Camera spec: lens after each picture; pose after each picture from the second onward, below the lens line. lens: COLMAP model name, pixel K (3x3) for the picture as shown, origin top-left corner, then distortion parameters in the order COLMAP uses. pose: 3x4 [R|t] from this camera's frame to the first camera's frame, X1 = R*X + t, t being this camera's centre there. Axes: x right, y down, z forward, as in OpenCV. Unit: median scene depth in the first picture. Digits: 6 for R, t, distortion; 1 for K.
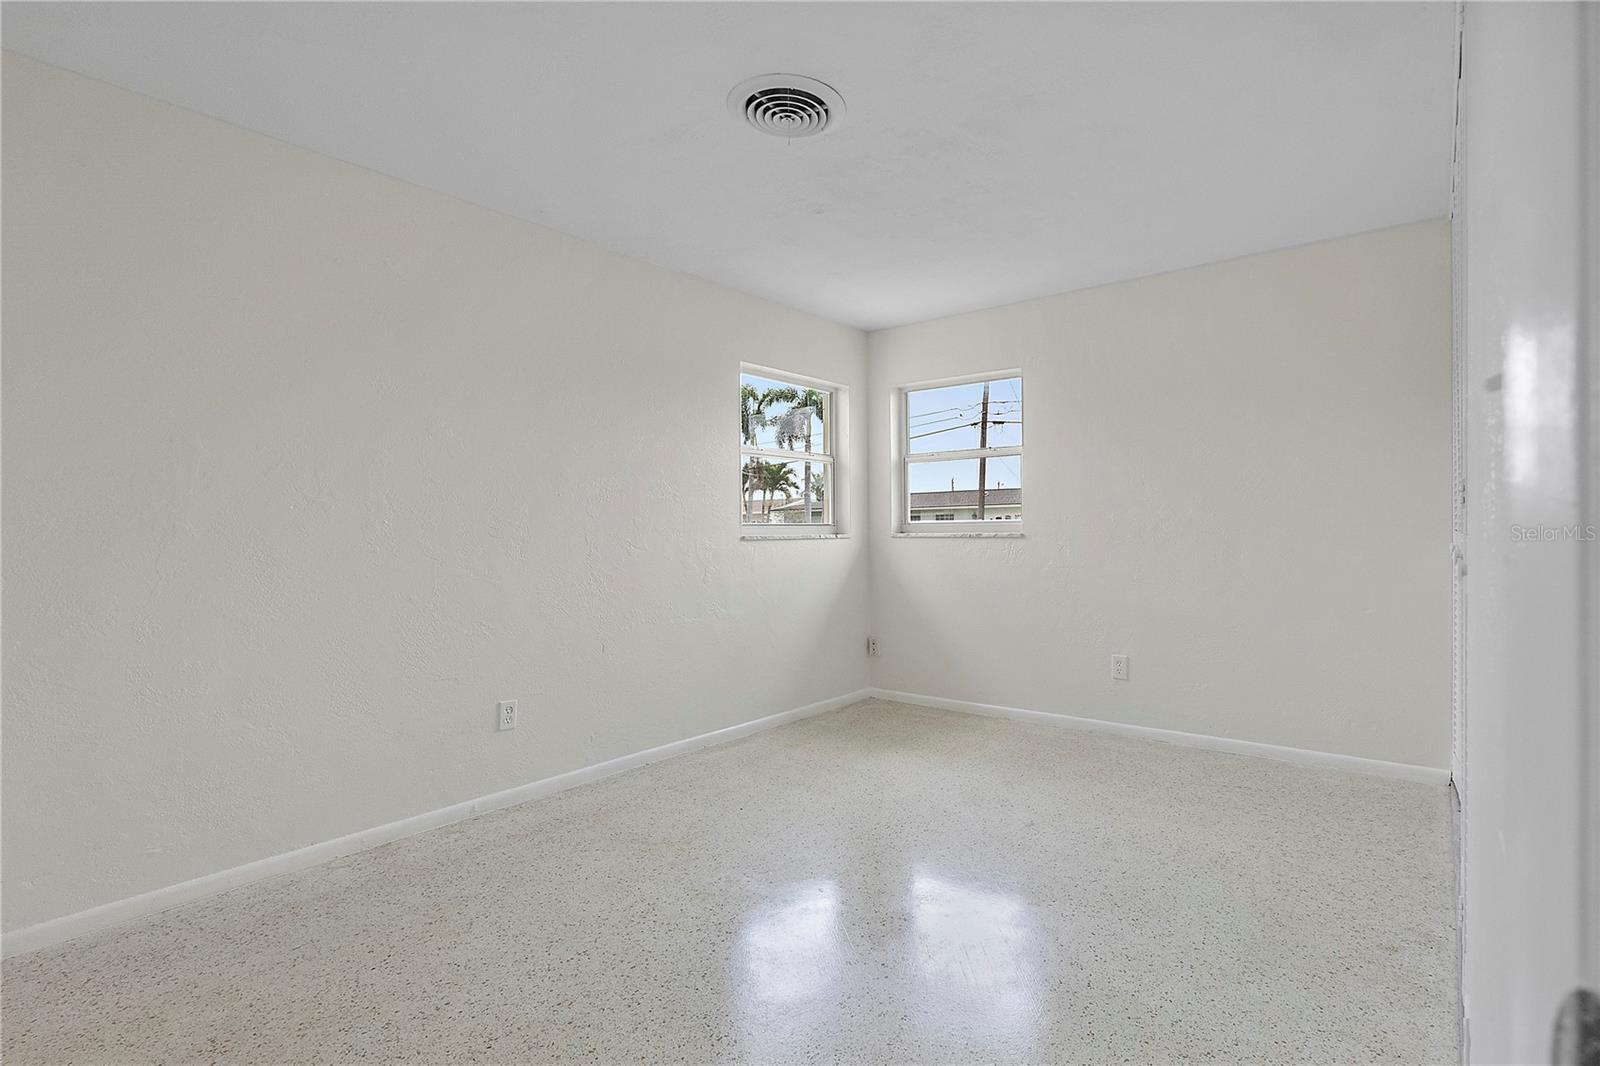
lens RADIAL K [[720.5, 0, 805.9], [0, 720.5, 535.7], [0, 0, 1]] dist [-0.003997, -0.000060]
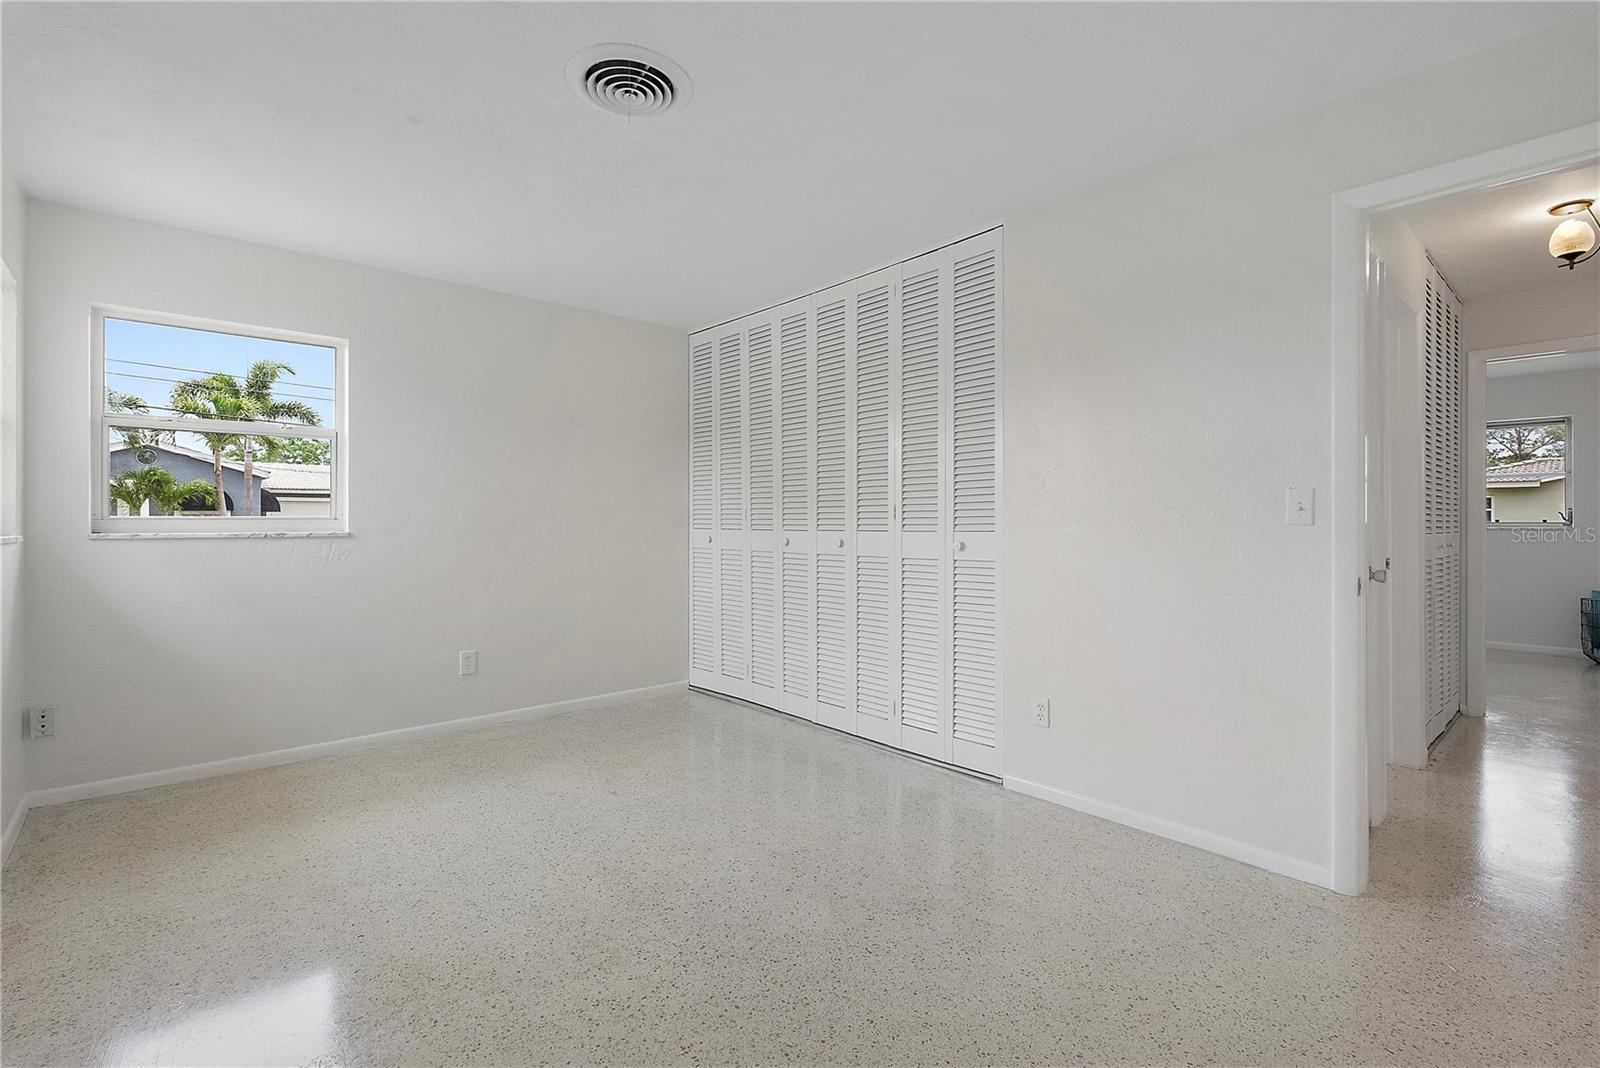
lens RADIAL K [[720.5, 0, 838.1], [0, 720.5, 522.0], [0, 0, 1]] dist [-0.003997, -0.000060]
pose [[0.184500, 0.007304, 0.982805, -0.424851], [0.007157, 0.999936, -0.008775, -0.003857], [-0.982806, 0.008653, 0.184436, 0.263818]]
